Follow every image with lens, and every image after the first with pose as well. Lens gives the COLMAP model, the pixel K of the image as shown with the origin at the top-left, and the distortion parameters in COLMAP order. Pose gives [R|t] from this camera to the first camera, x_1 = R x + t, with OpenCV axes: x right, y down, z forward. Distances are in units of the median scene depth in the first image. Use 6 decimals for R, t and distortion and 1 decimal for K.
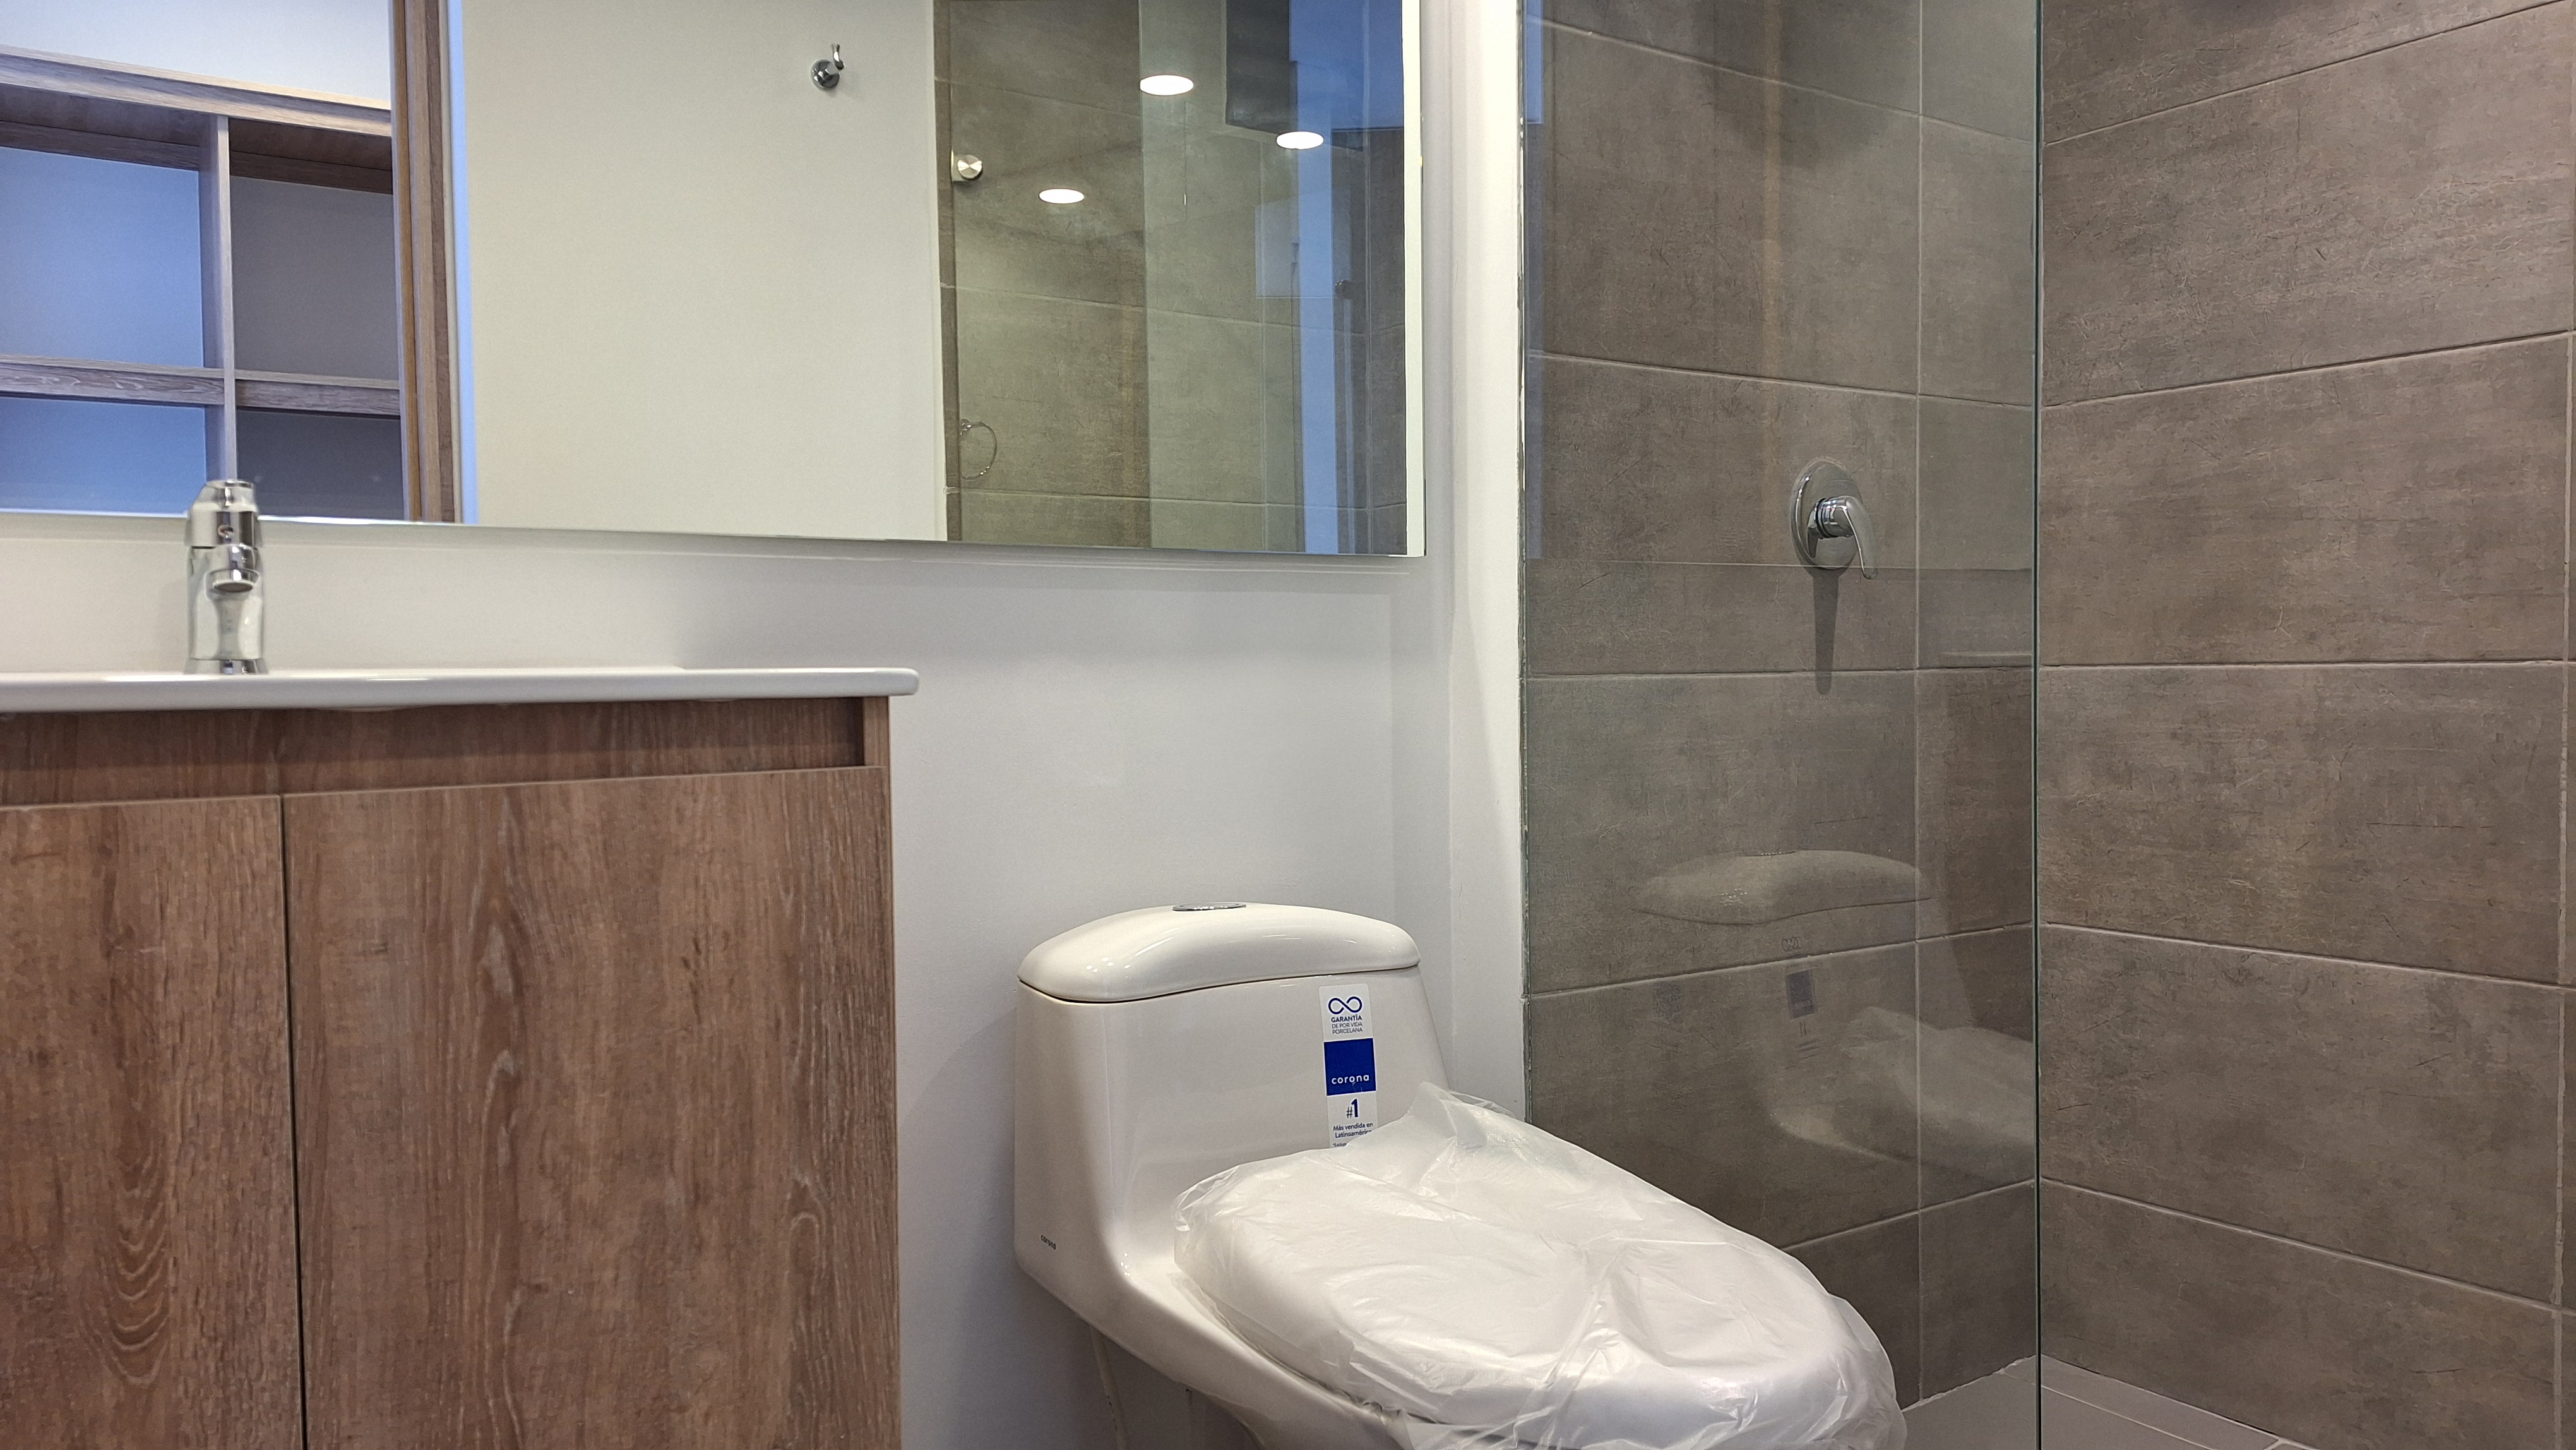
lens RADIAL K [[1752.0, 0, 1279.1], [0, 1752.0, 745.9], [0, 0, 1]] dist [0.071025, -0.066401]
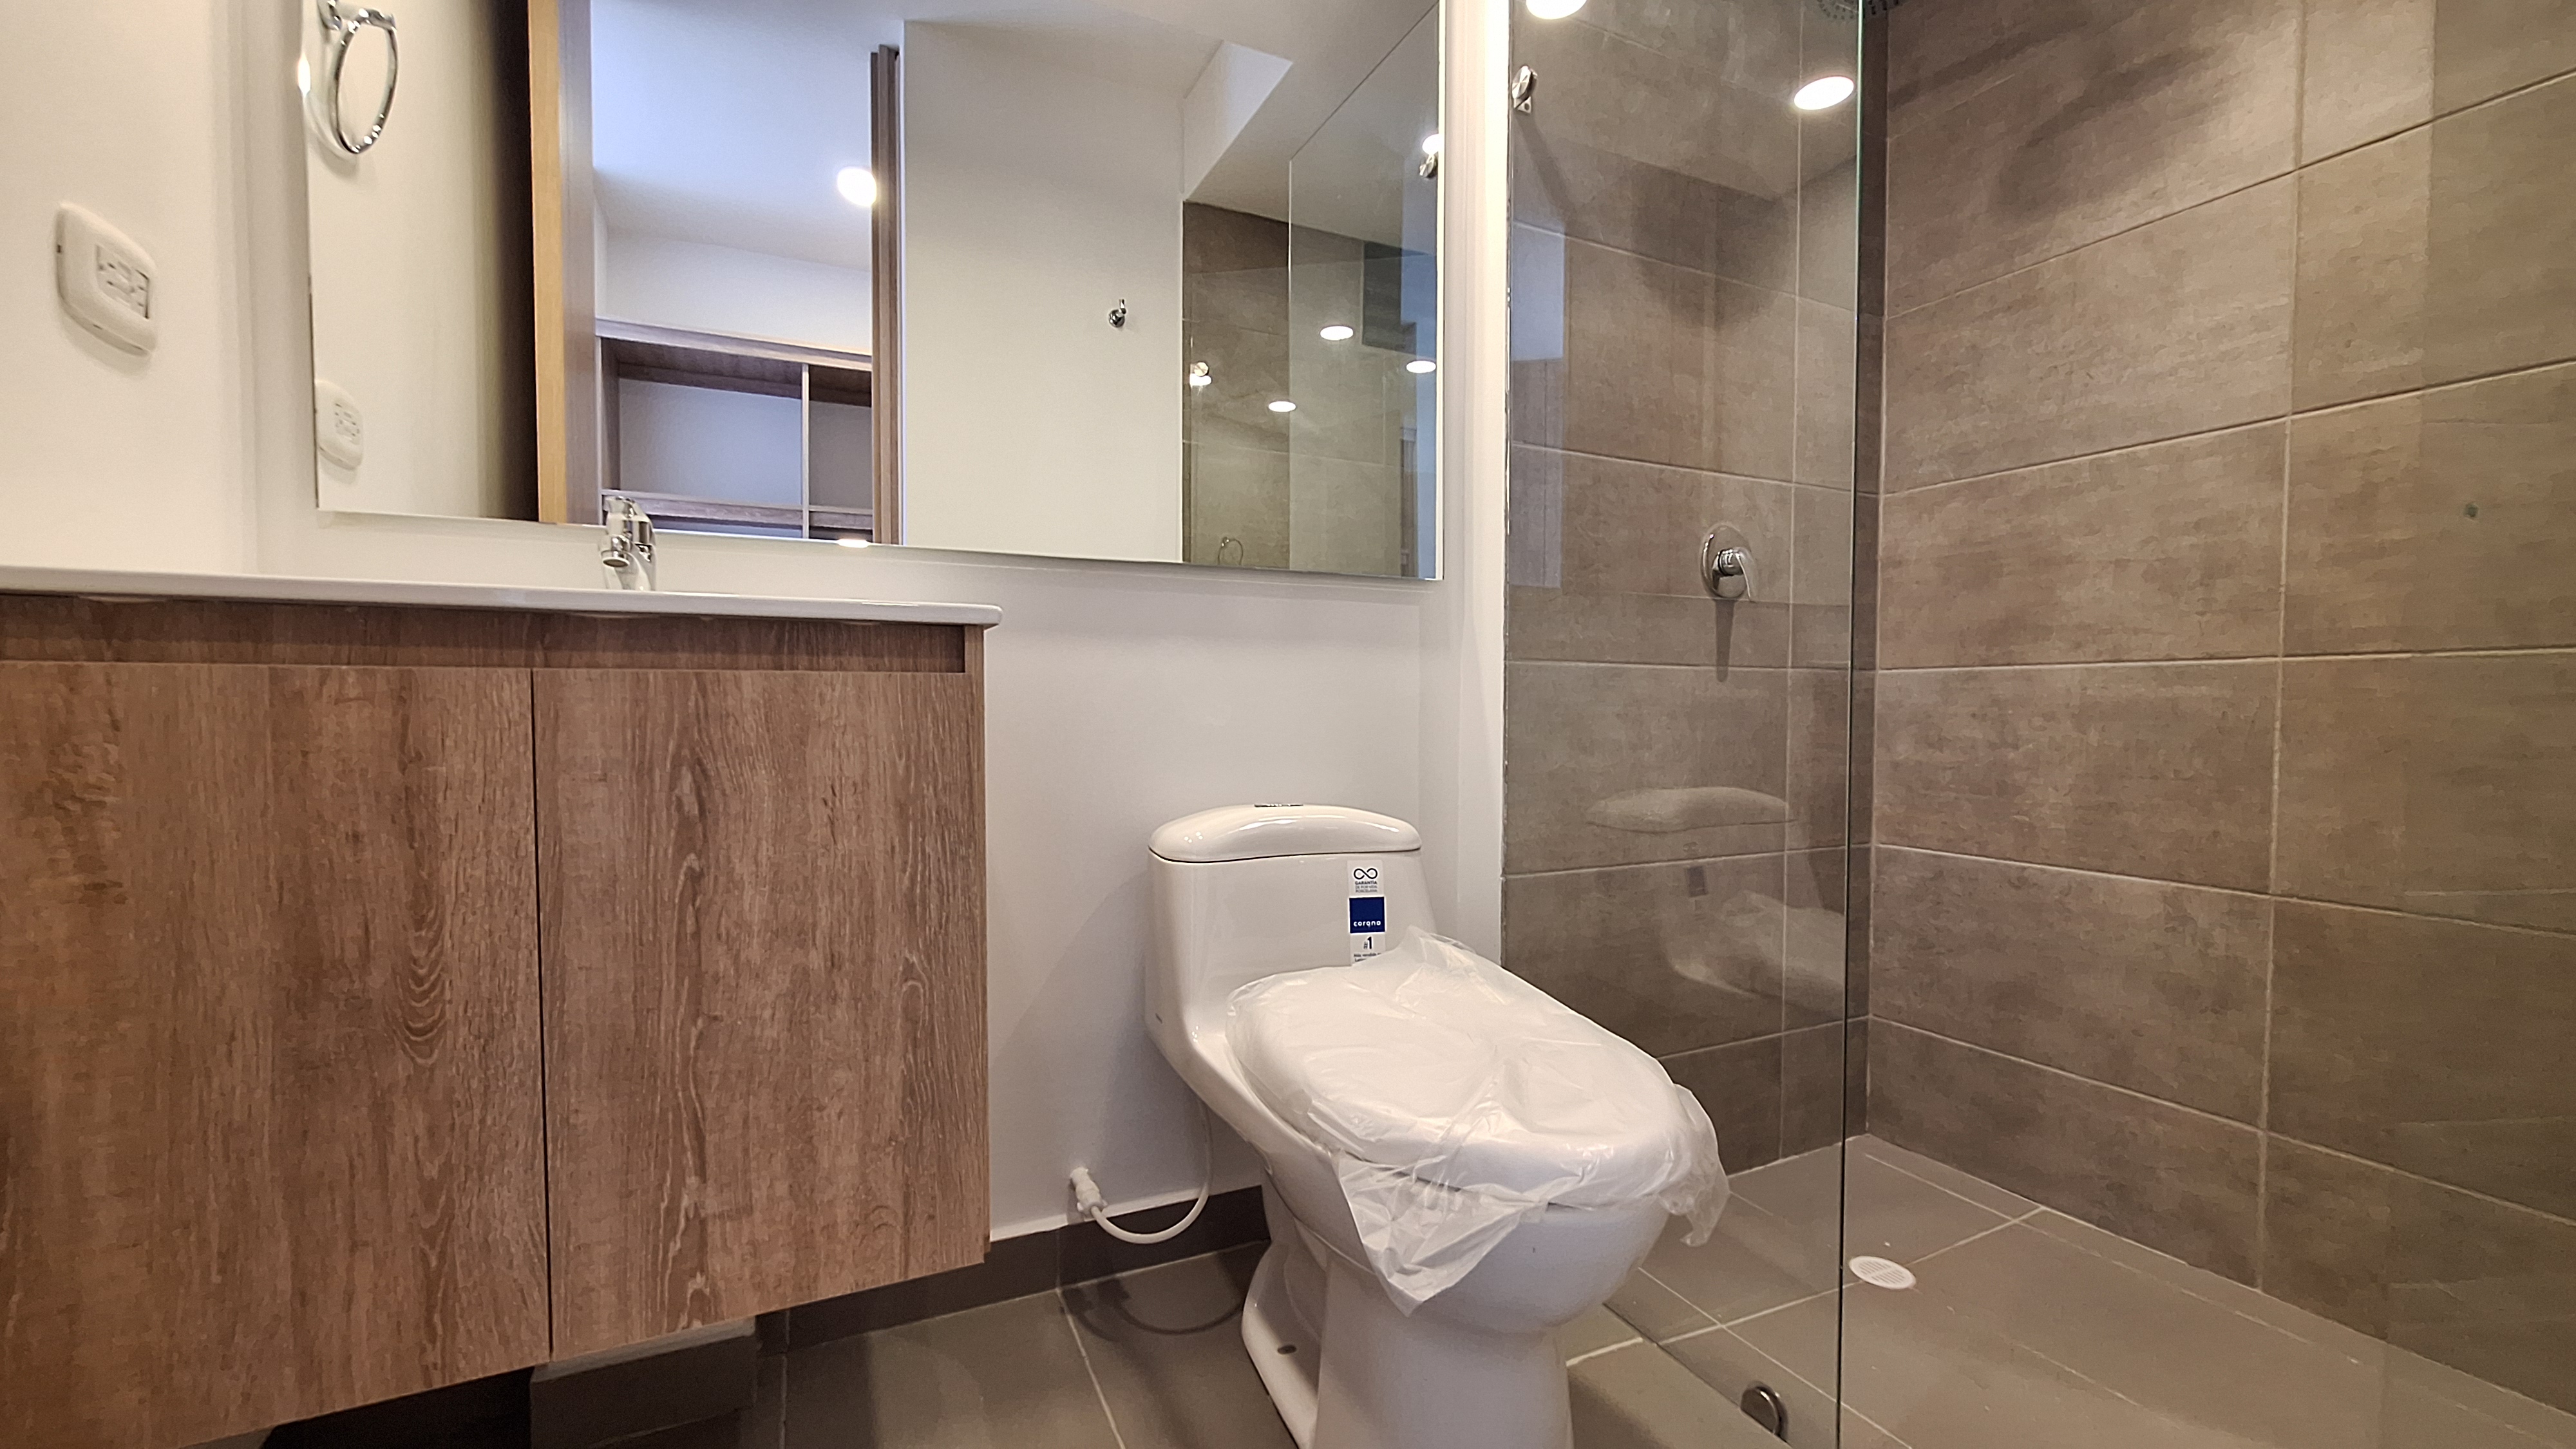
lens RADIAL K [[998.1, 0, 1292.6], [0, 998.1, 742.0], [0, 0, 1]] dist [0.002905, 0.000164]
pose [[0.989231, 0.021925, -0.144710, 0.083206], [-0.022681, 0.999736, -0.003577, 0.035820], [0.144593, 0.006821, 0.989468, 0.129902]]
